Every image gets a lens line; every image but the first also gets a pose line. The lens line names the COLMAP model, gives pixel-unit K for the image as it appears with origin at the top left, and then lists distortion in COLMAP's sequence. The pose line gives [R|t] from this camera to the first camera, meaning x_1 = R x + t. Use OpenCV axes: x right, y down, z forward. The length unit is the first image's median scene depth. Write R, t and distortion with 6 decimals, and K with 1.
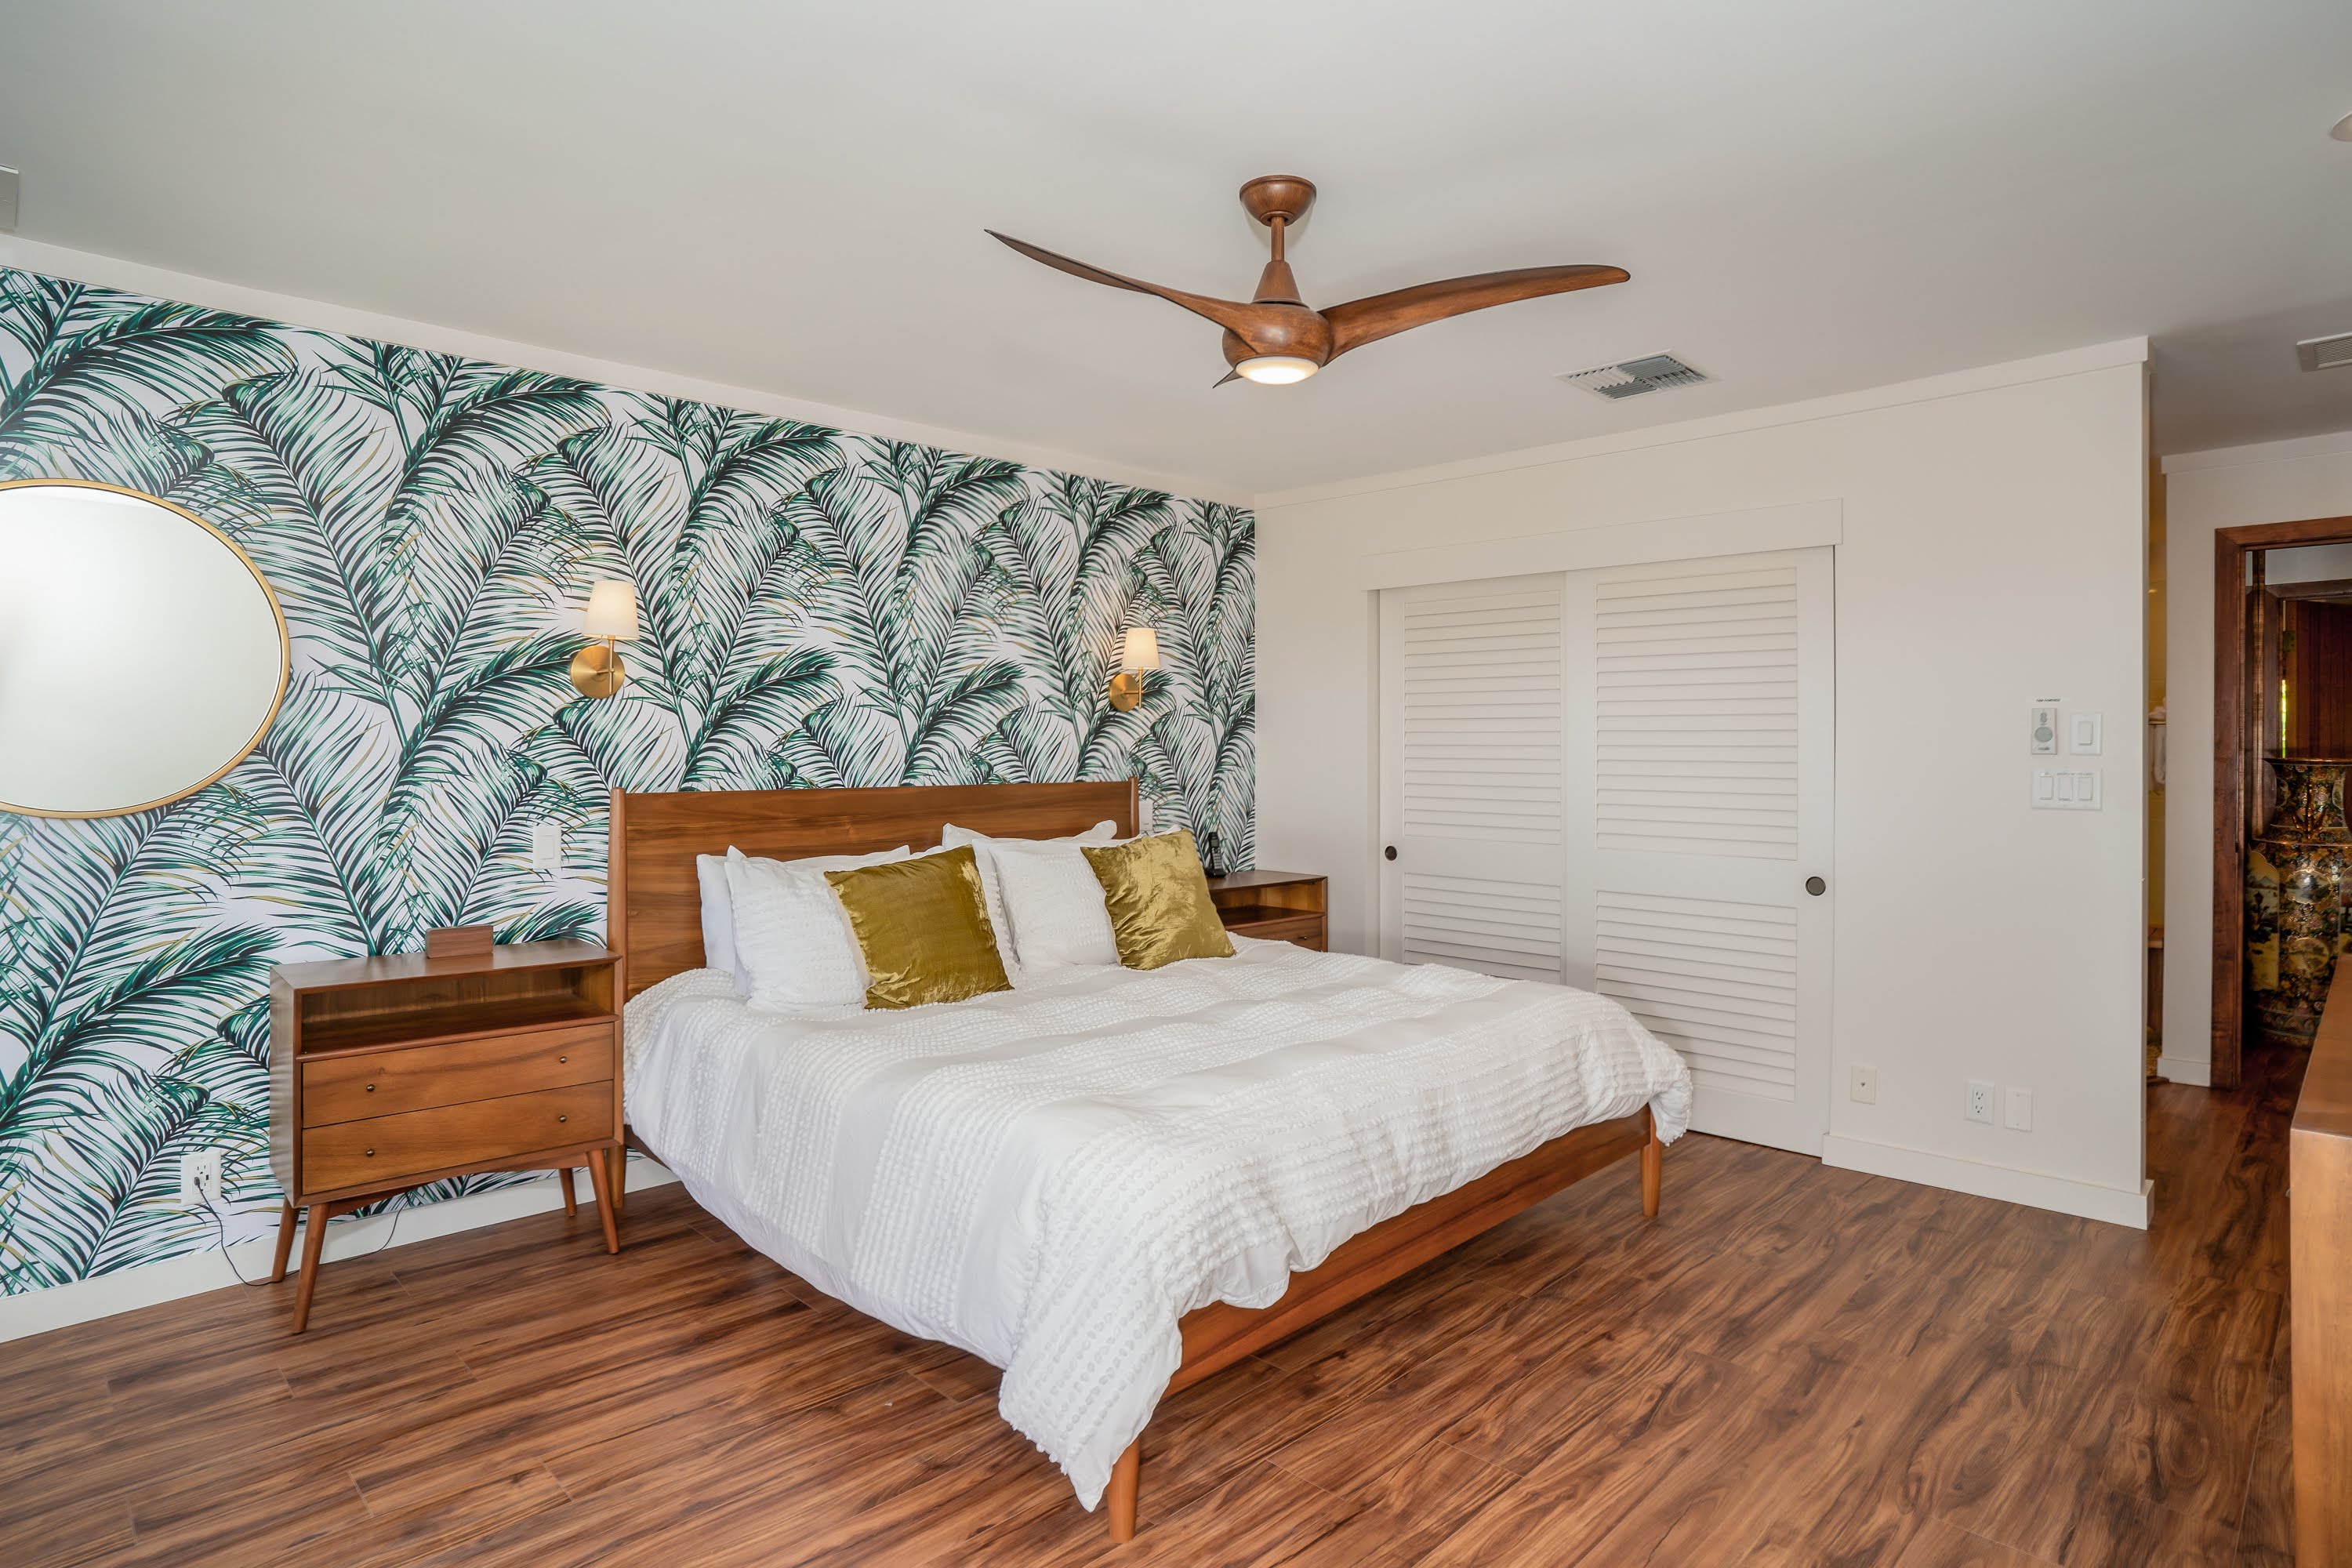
lens RADIAL K [[1239.8, 0, 1191.4], [0, 1239.8, 734.8], [0, 0, 1]] dist [-0.034705, 0.017873]
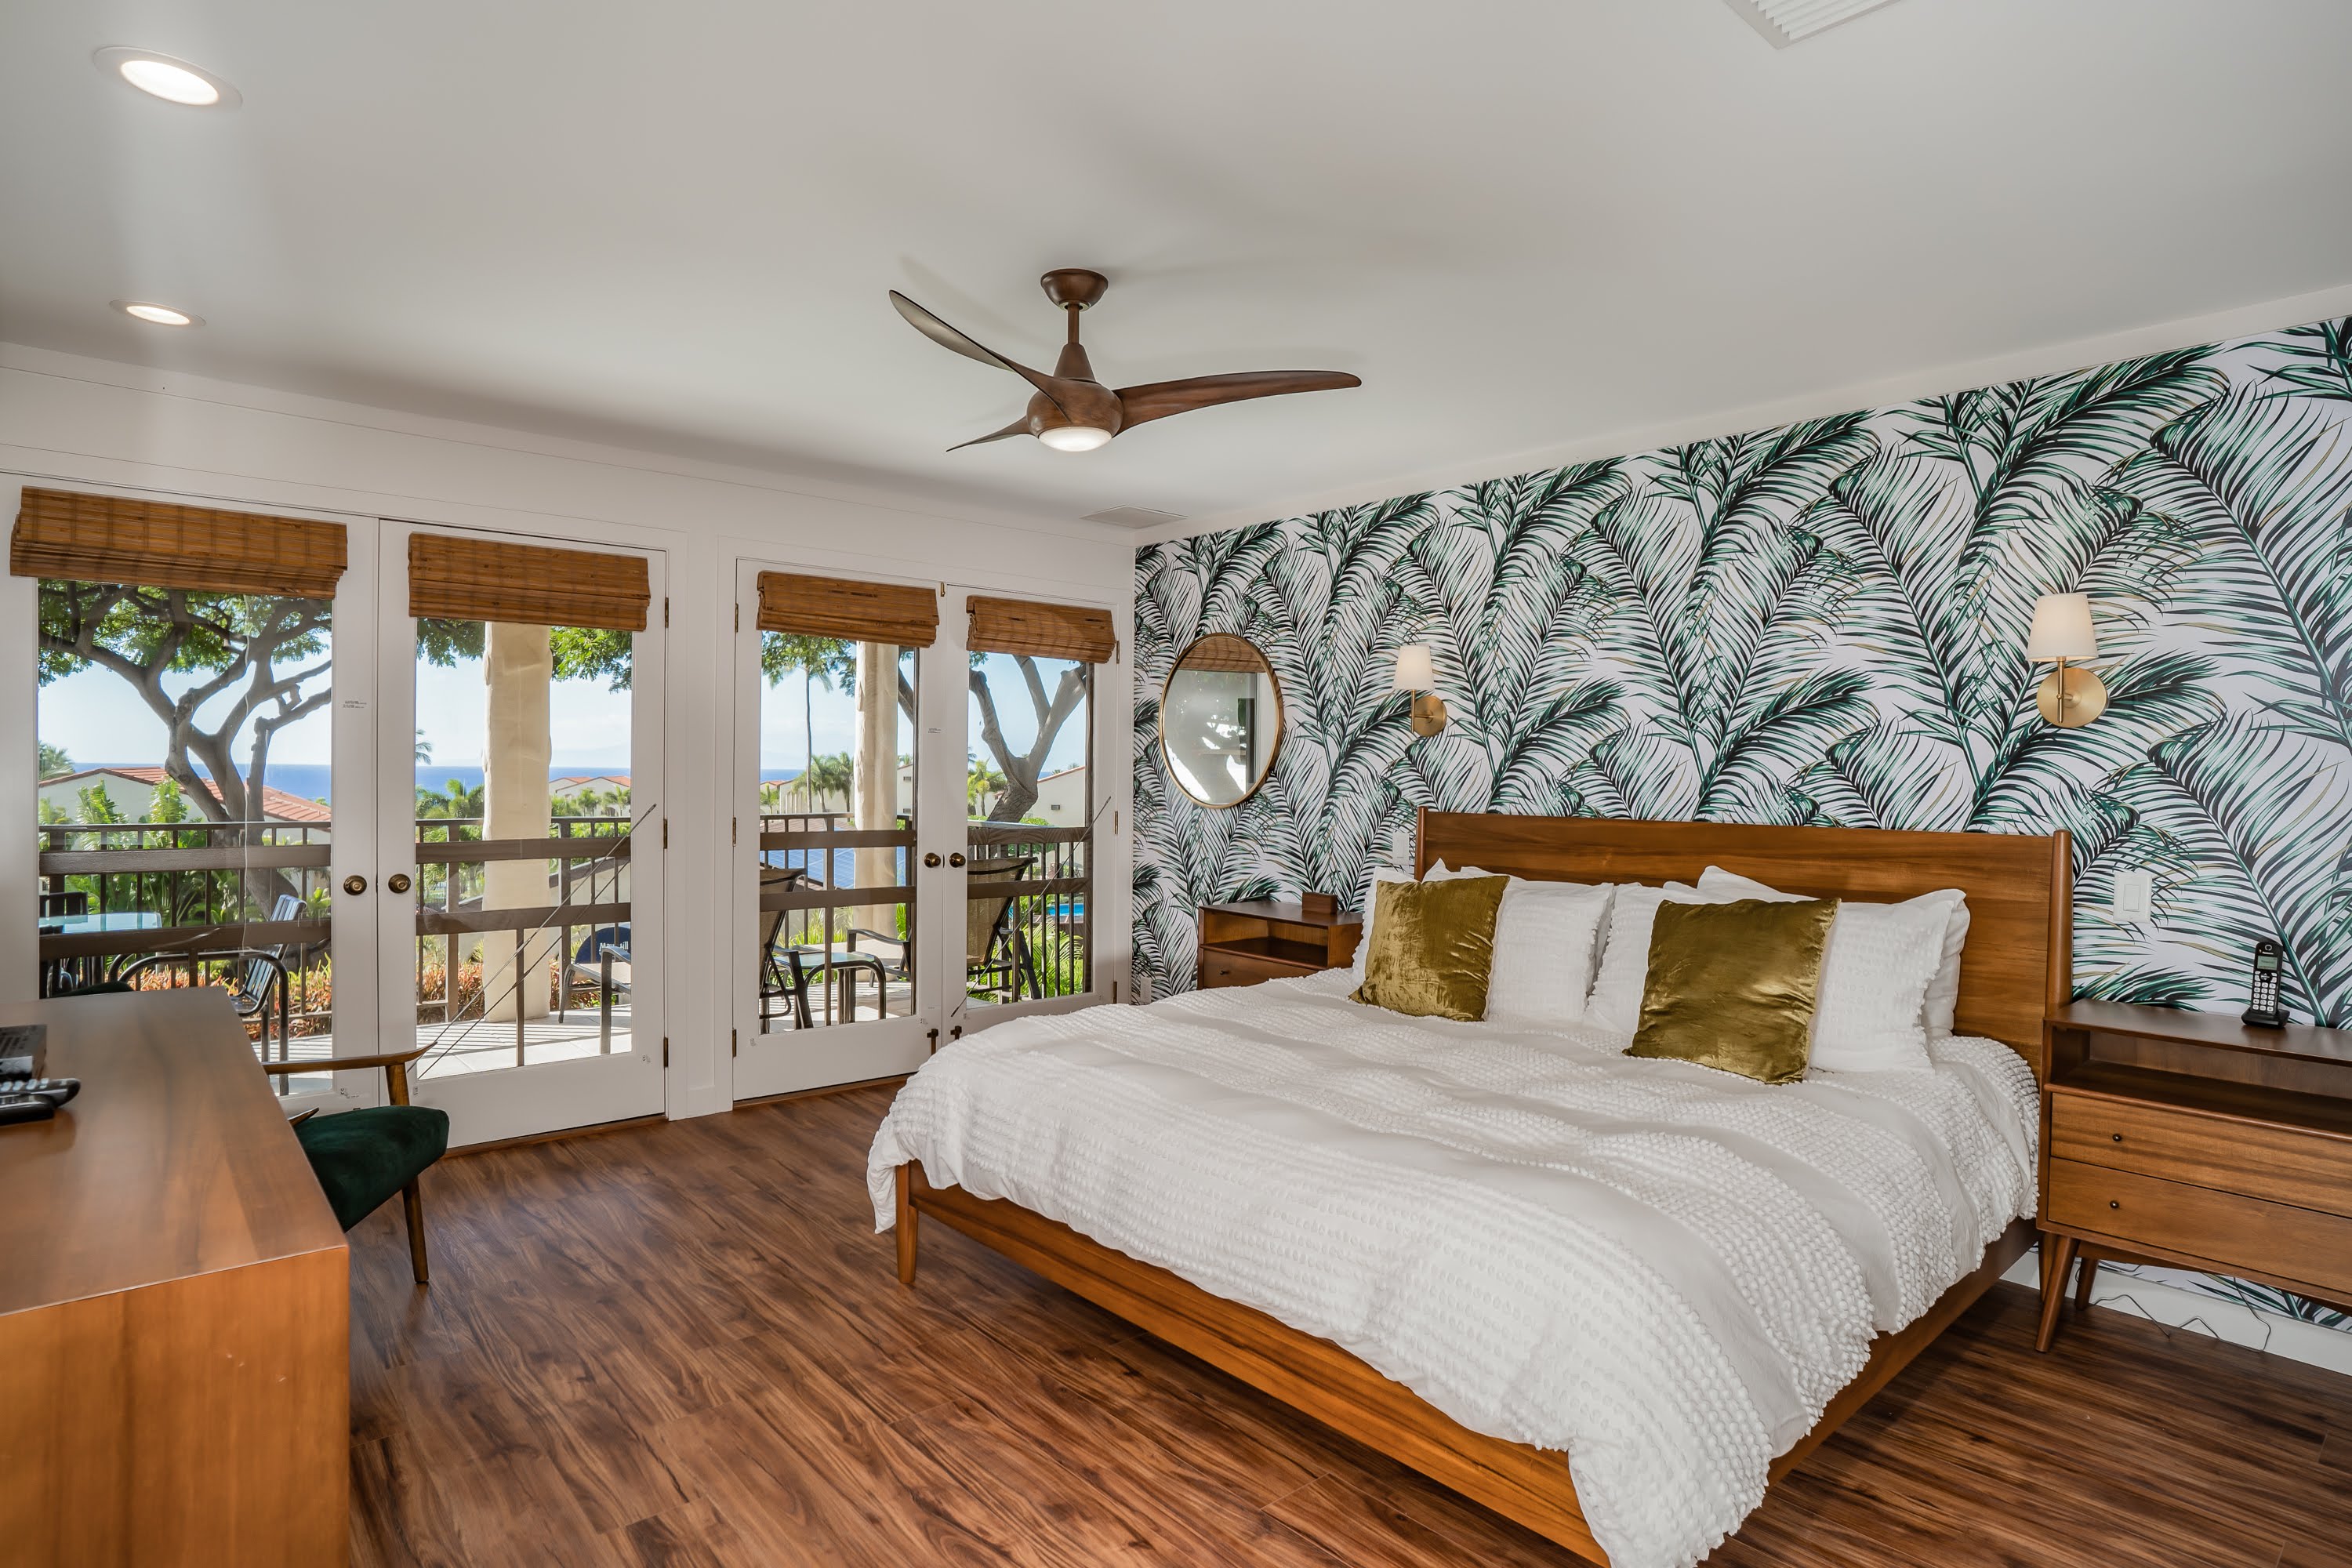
lens RADIAL K [[1239.8, 0, 1185.5], [0, 1239.8, 787.2], [0, 0, 1]] dist [-0.034705, 0.017873]
pose [[-0.055500, 0.009340, -0.998415, 0.728440], [-0.008094, 0.999919, 0.009804, 0.011147], [0.998426, 0.008626, -0.055420, 0.714046]]
